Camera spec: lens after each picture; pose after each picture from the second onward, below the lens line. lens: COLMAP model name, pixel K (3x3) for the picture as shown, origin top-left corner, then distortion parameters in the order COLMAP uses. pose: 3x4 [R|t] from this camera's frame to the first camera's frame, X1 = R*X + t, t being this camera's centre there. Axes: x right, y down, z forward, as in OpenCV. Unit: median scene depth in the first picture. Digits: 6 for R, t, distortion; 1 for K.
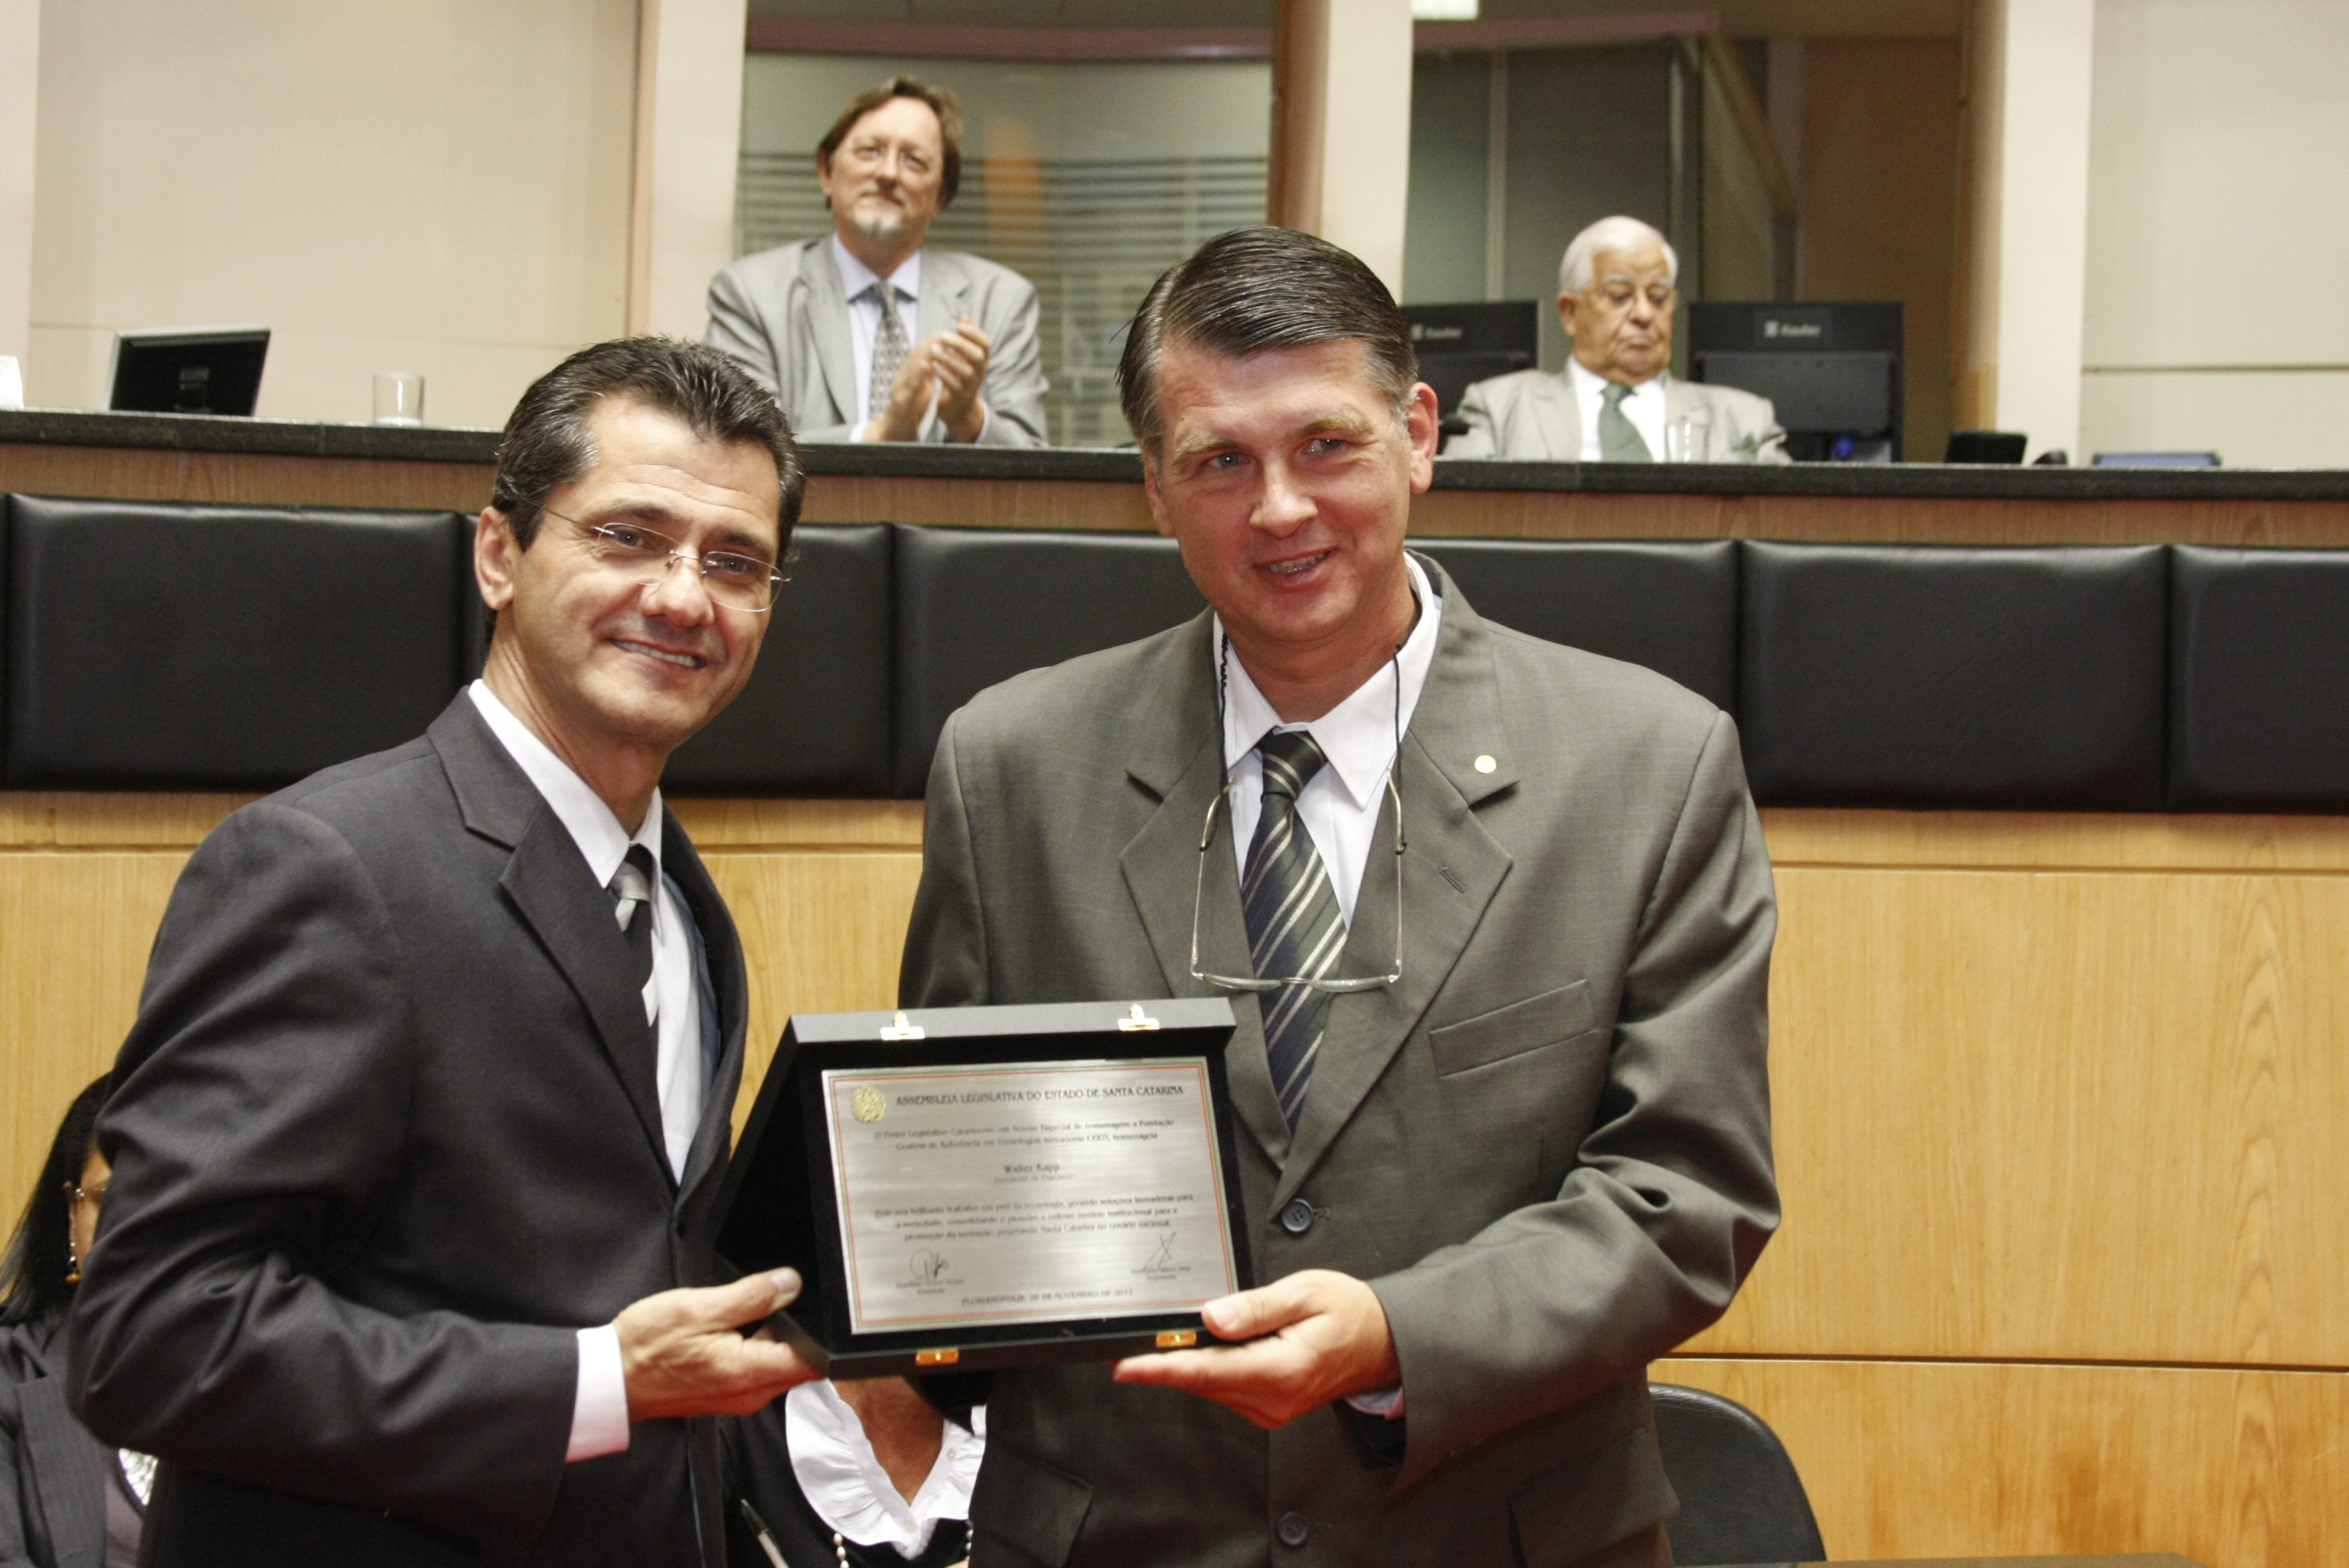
lens RADIAL K [[4533.9, 0, 1174.5], [0, 4533.9, 784.0], [0, 0, 1]] dist [-0.359283, -0.207698]
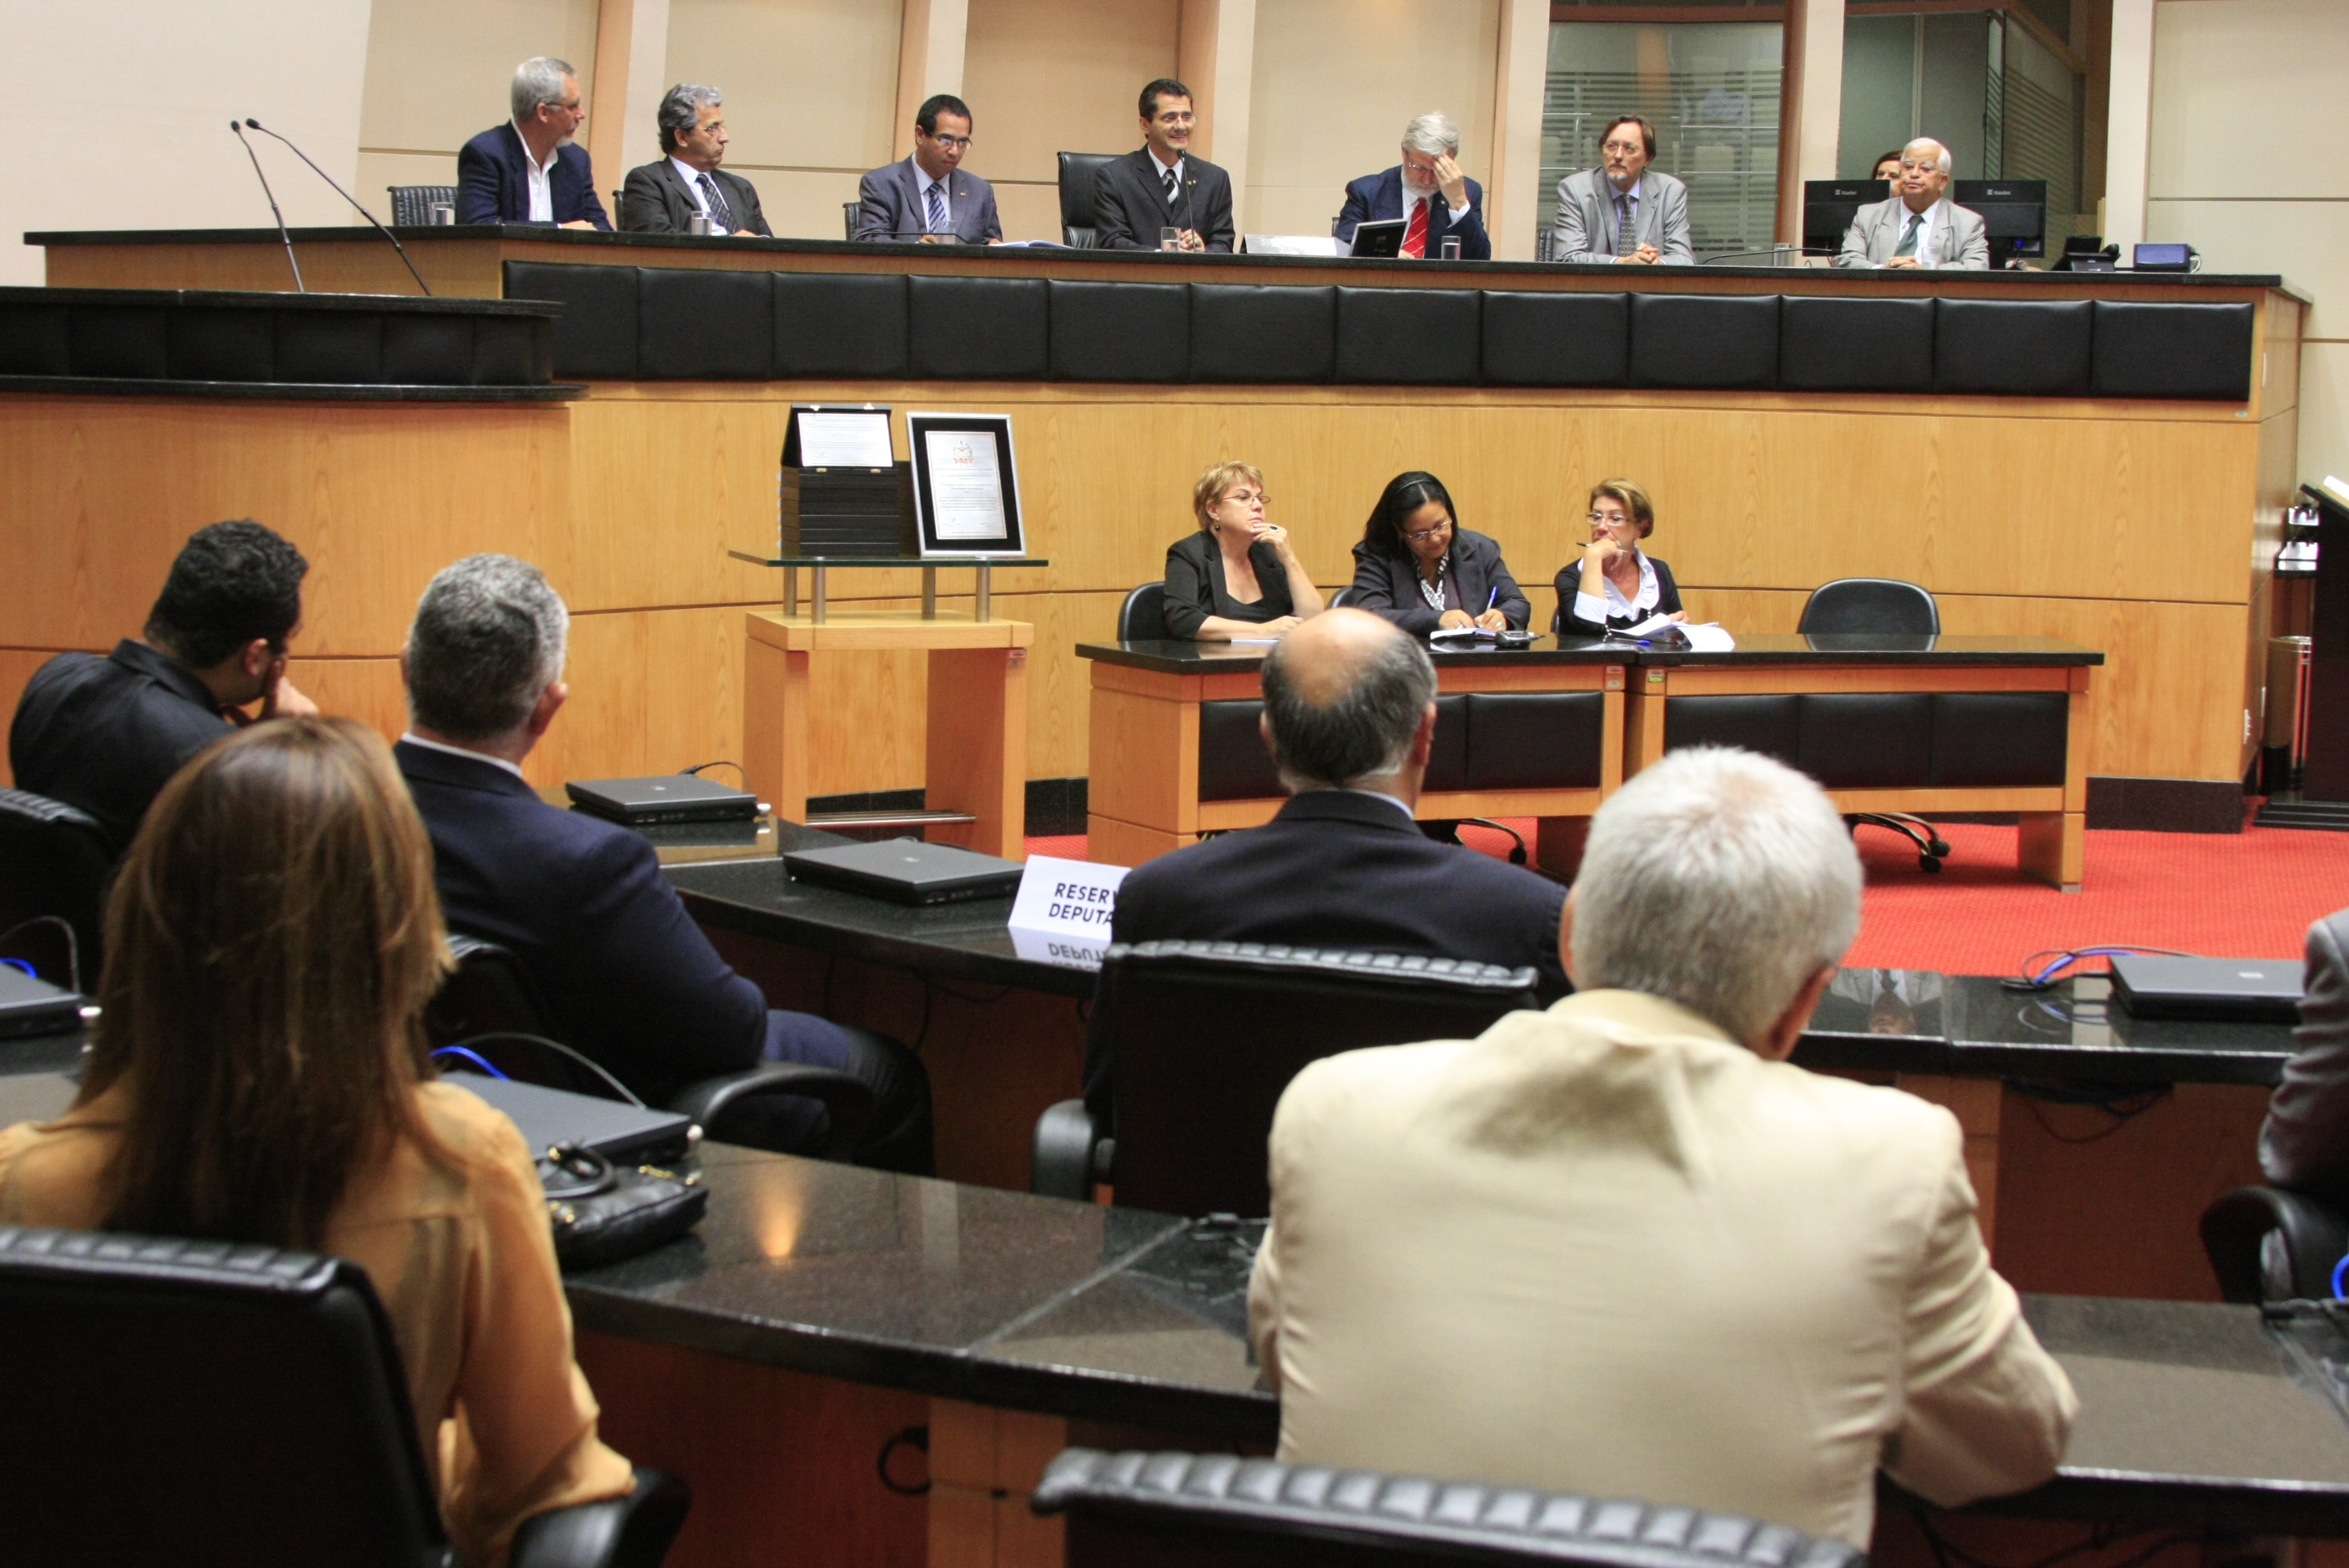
lens RADIAL K [[3284.2, 0, 1174.5], [0, 3284.2, 784.0], [0, 0, 1]] dist [-0.096124, 0.010682]
pose [[0.985200, 0.023080, -0.169848, 0.012637], [-0.001863, 0.992277, 0.124030, -0.005479], [0.171398, -0.121878, 0.977634, -1.138189]]
